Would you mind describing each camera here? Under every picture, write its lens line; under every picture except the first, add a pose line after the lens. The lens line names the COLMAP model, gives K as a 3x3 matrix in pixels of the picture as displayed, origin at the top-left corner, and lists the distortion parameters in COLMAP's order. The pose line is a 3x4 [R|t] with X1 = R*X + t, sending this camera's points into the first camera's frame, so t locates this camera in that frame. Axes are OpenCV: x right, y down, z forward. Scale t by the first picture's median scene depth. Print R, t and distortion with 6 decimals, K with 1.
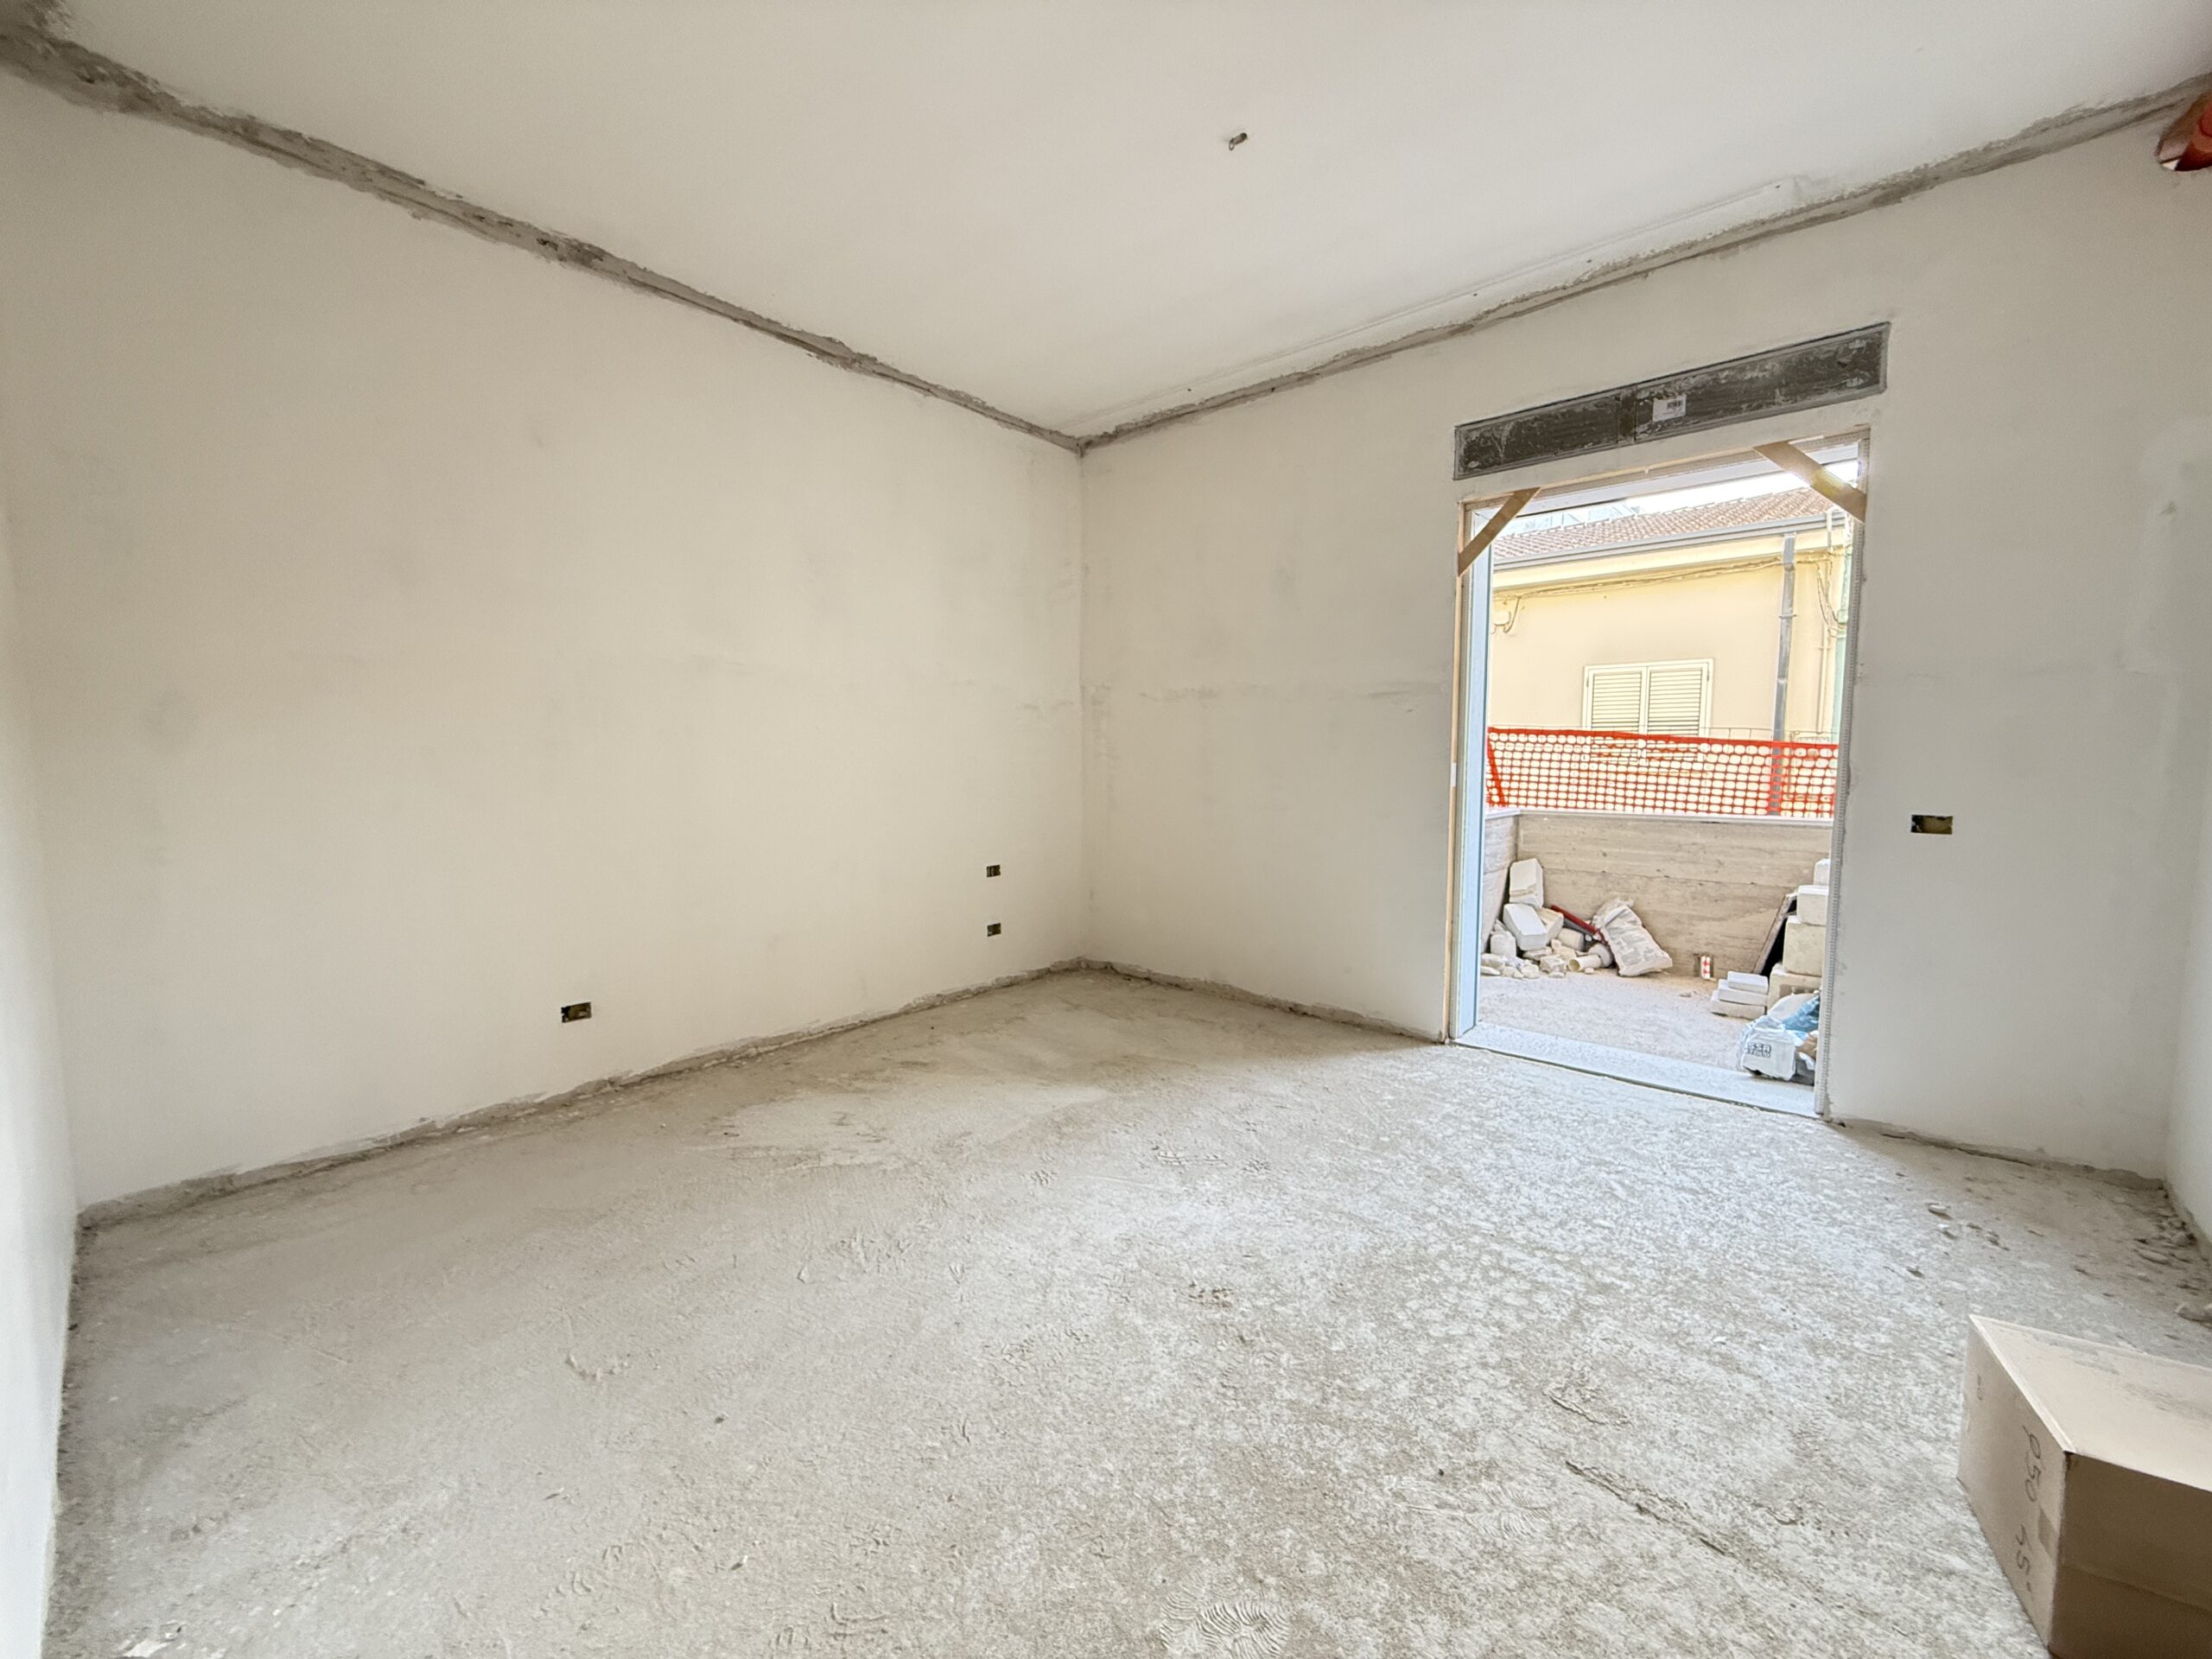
lens RADIAL K [[881.6, 0, 1102.0], [0, 881.6, 827.8], [0, 0, 1]] dist [-0.000254, -0.000011]
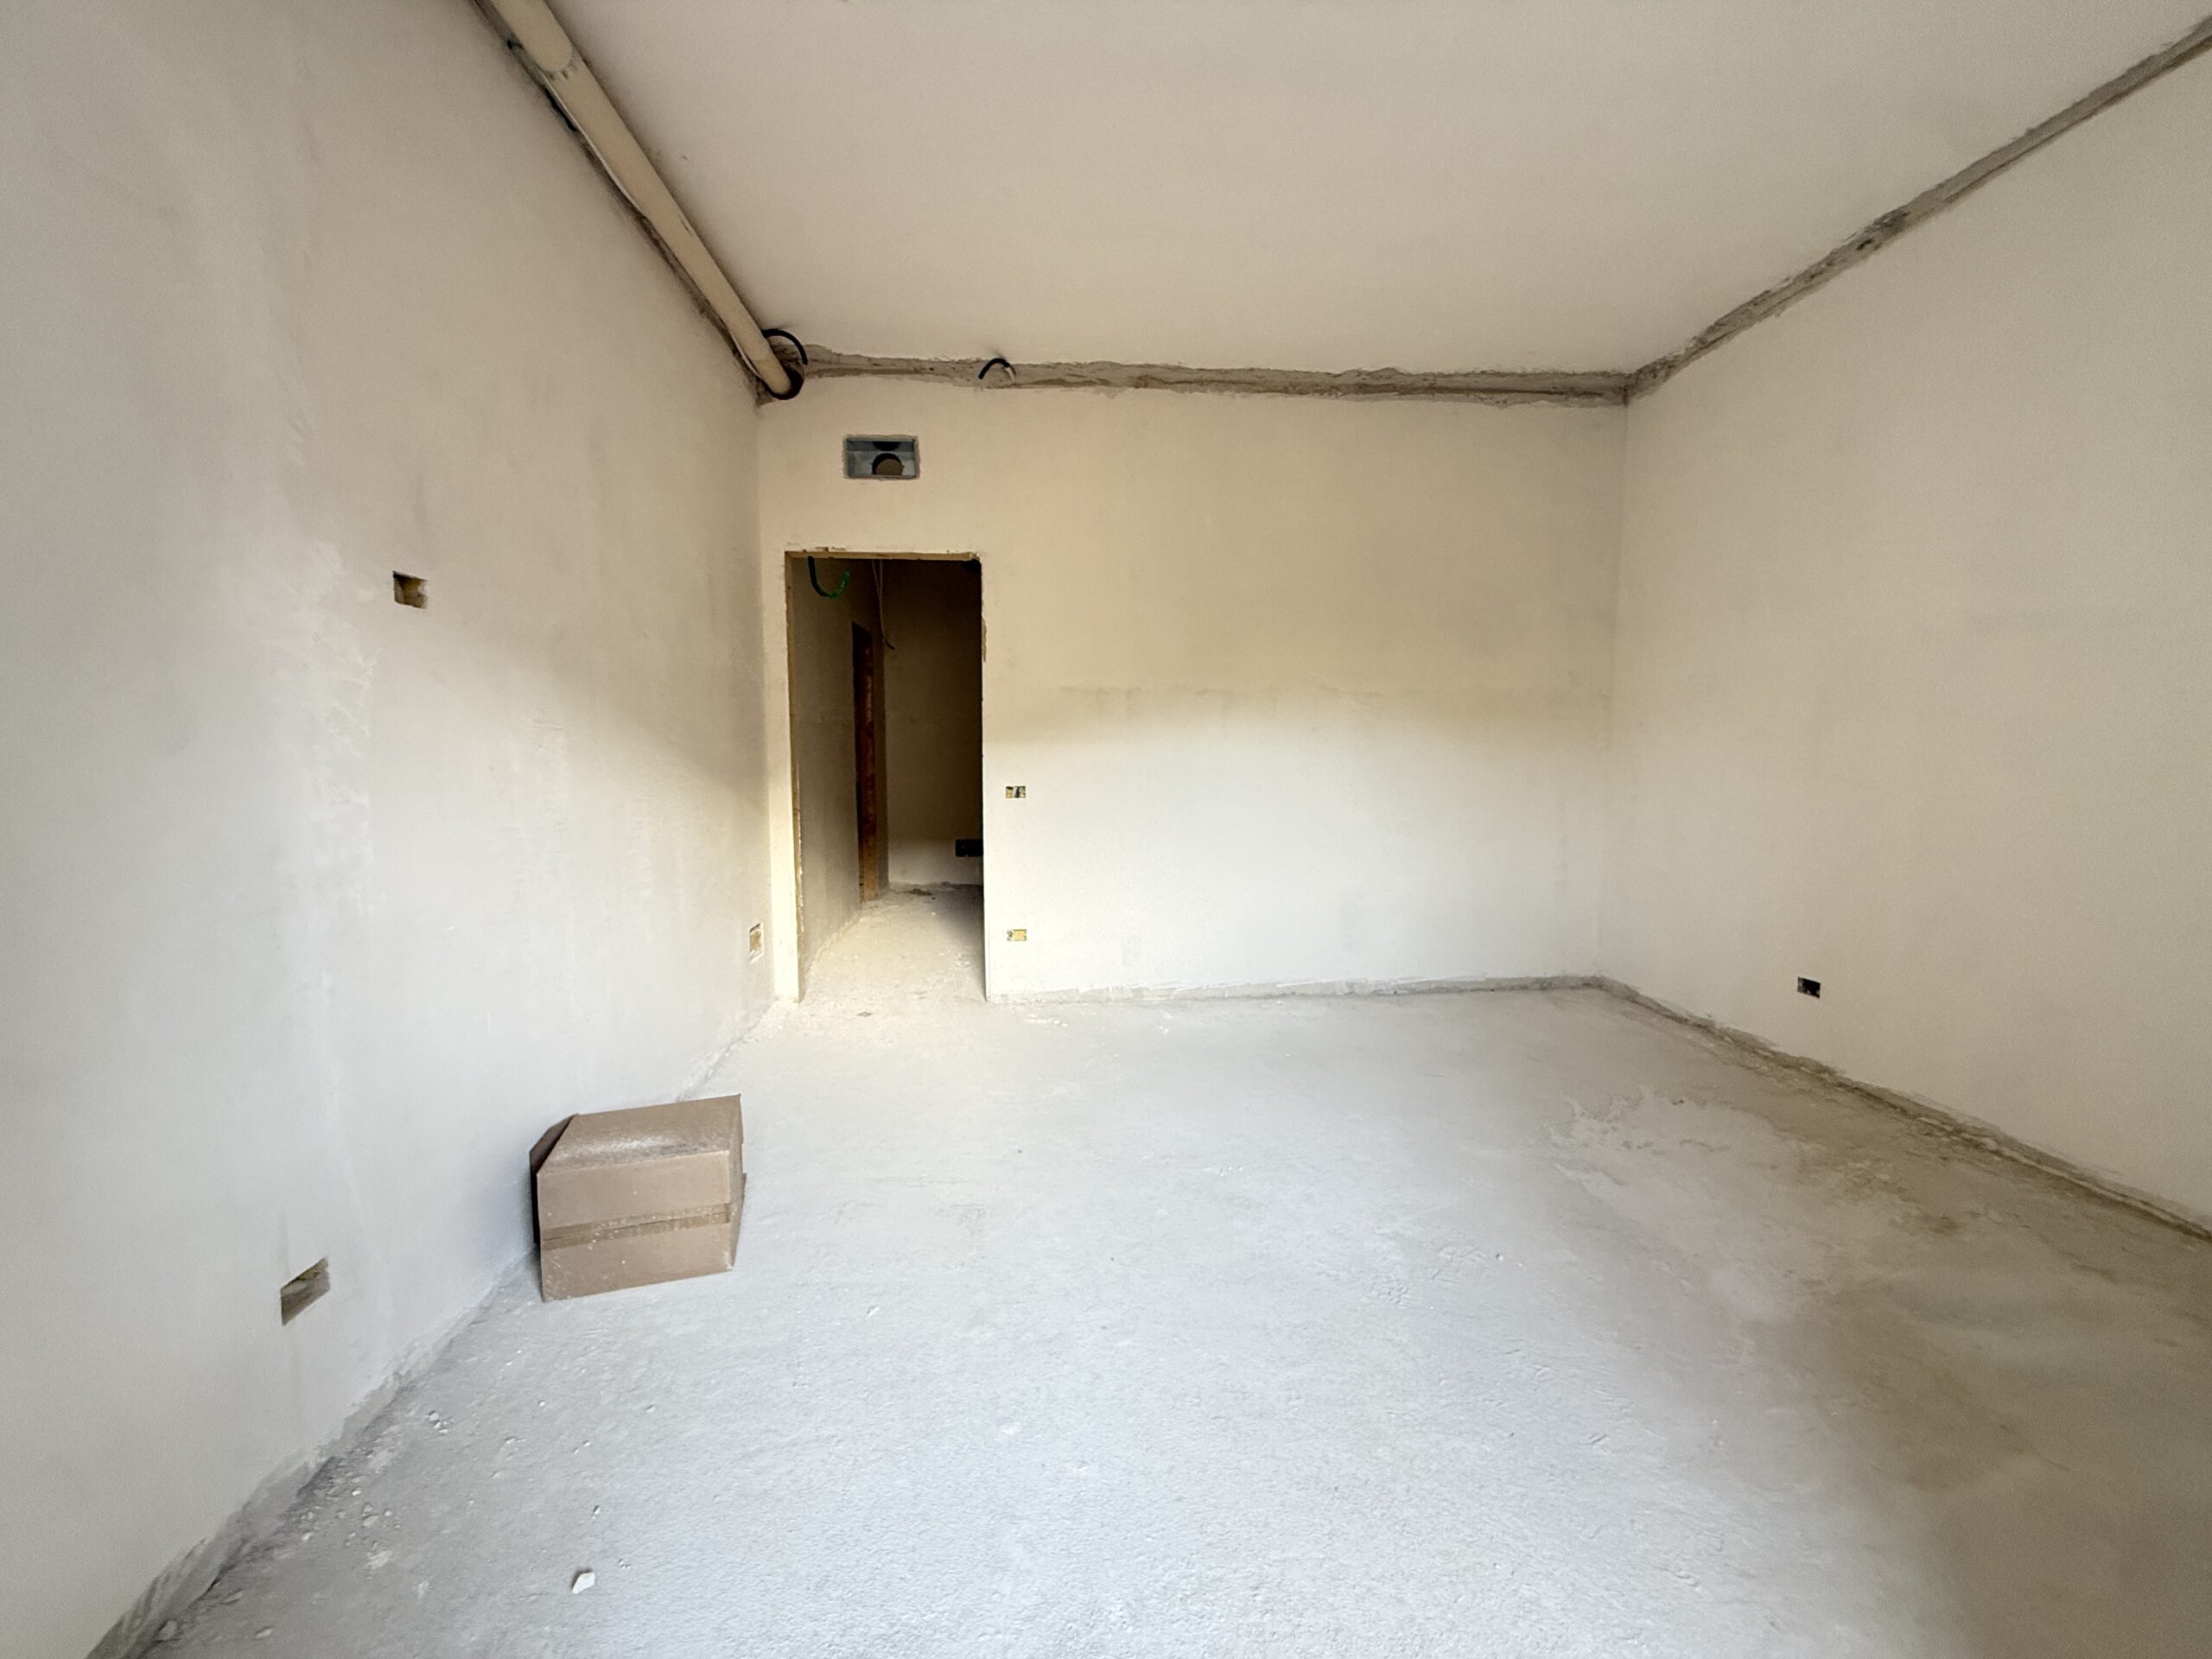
lens RADIAL K [[881.6, 0, 1102.0], [0, 881.6, 827.8], [0, 0, 1]] dist [-0.000254, -0.000011]
pose [[-0.686427, 0.066825, -0.724122, 0.726270], [-0.056501, 0.987858, 0.144724, -0.081954], [0.725001, 0.140256, -0.674316, 1.072590]]
